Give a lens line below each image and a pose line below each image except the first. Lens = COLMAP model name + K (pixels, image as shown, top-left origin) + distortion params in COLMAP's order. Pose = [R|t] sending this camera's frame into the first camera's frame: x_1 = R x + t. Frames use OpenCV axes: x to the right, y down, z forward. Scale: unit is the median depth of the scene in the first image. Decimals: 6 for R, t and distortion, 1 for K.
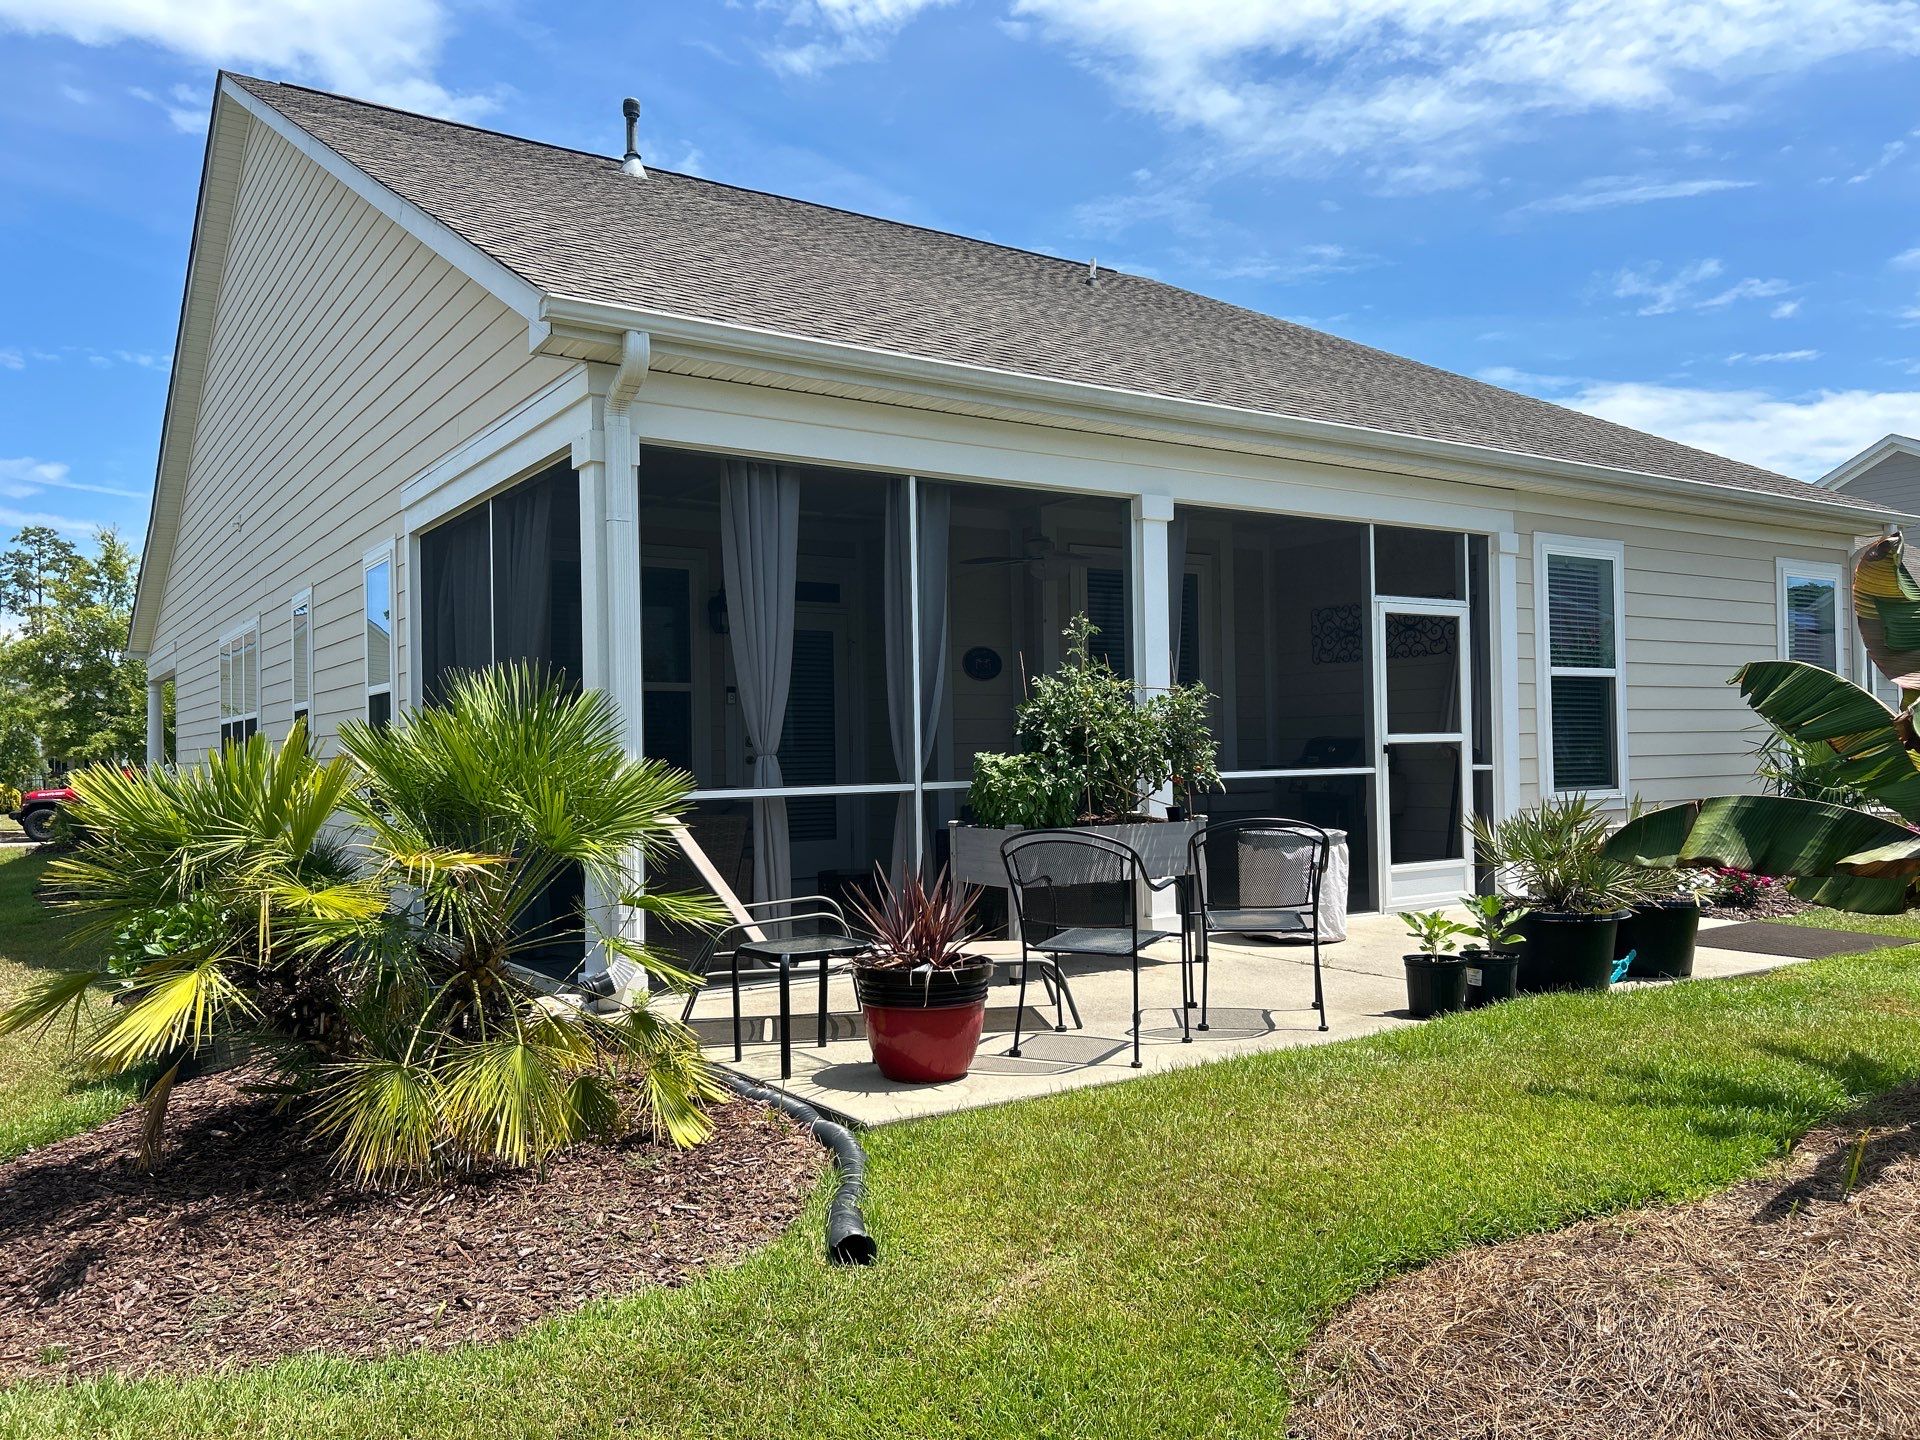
lens RADIAL K [[1428.3, 0, 966.9], [0, 1428.3, 716.5], [0, 0, 1]] dist [0.064863, -0.068919]
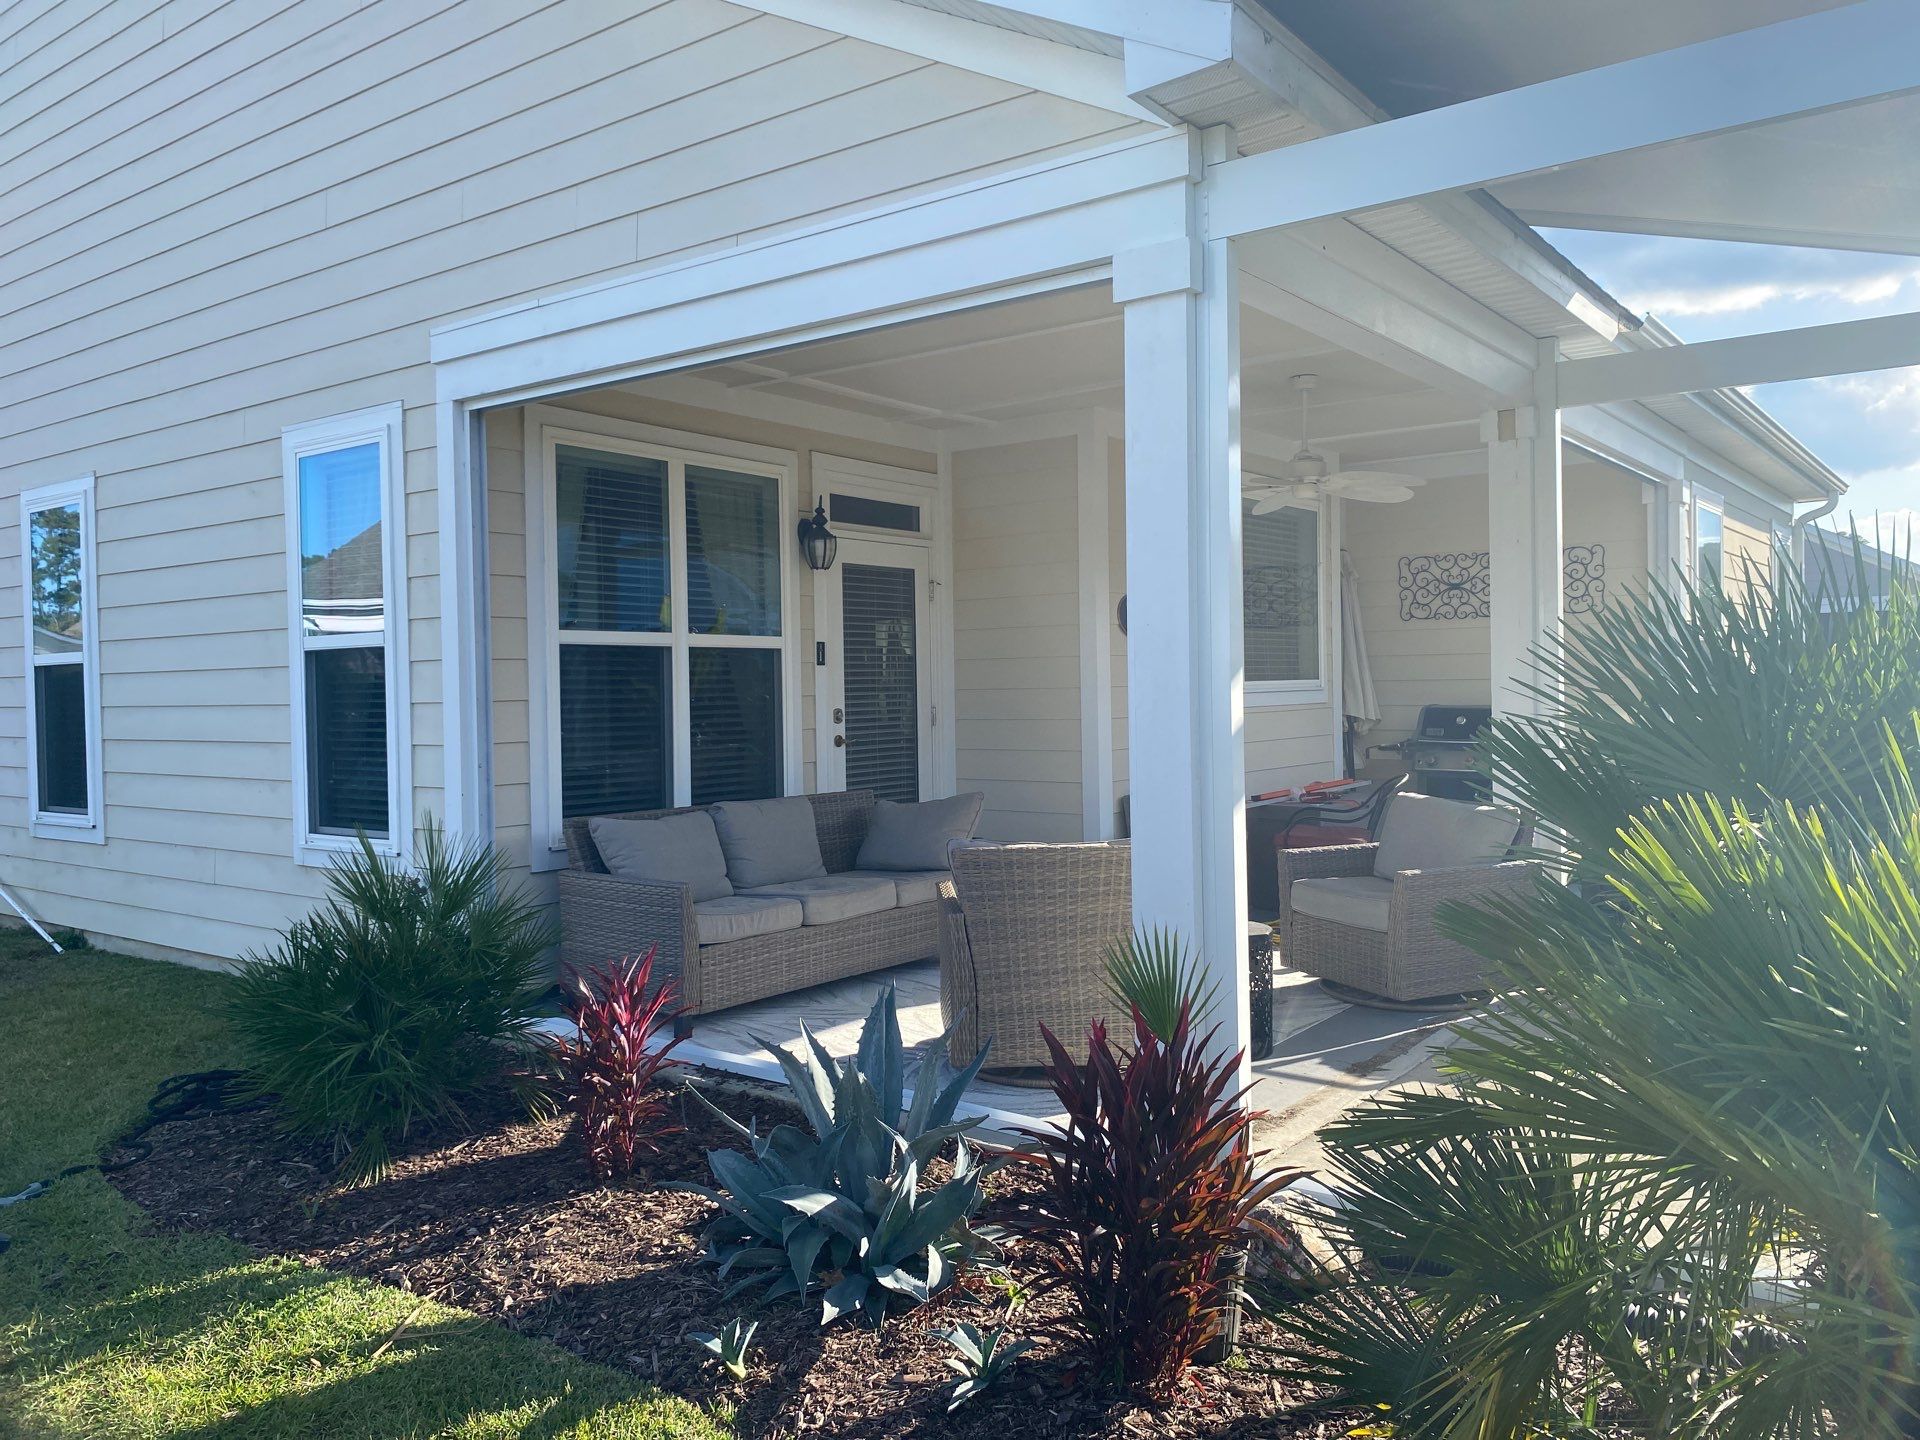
lens RADIAL K [[1452.6, 0, 945.8], [0, 1452.6, 715.3], [0, 0, 1]] dist [0.109174, -0.172340]
pose [[0.946827, -0.005533, 0.321697, -0.377709], [-0.007417, 0.999211, 0.039015, -0.014338], [-0.321659, -0.039326, 0.946039, 0.295243]]
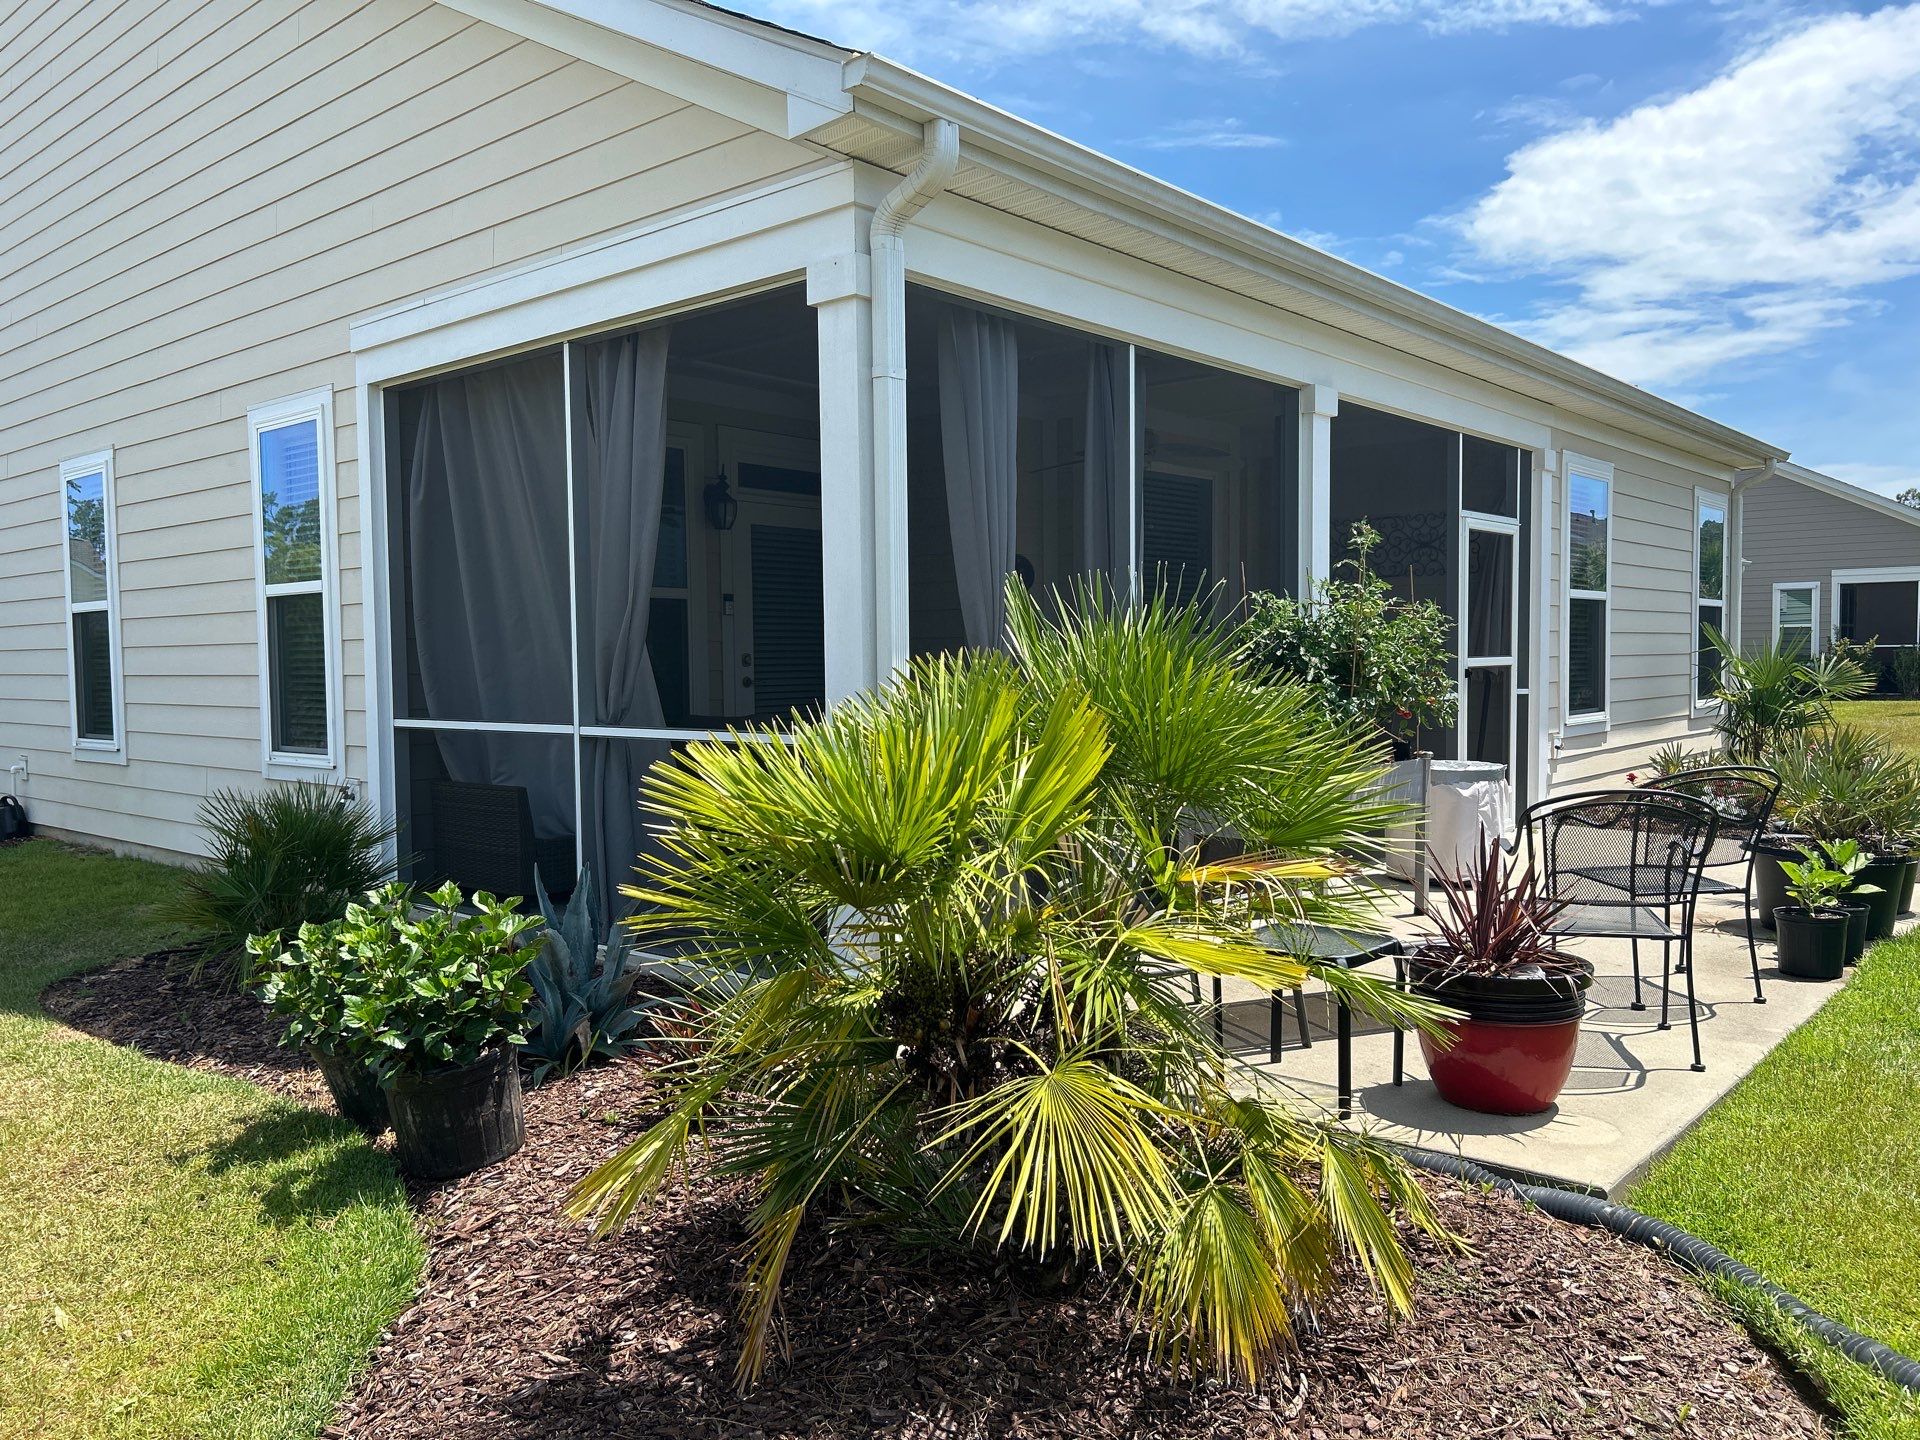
lens RADIAL K [[1428.3, 0, 966.9], [0, 1428.3, 716.5], [0, 0, 1]] dist [0.064863, -0.068919]
pose [[0.965229, -0.004032, 0.261373, -0.272115], [-0.012656, 0.997988, 0.062134, -0.003867], [-0.261097, -0.063282, 0.963236, 0.168190]]
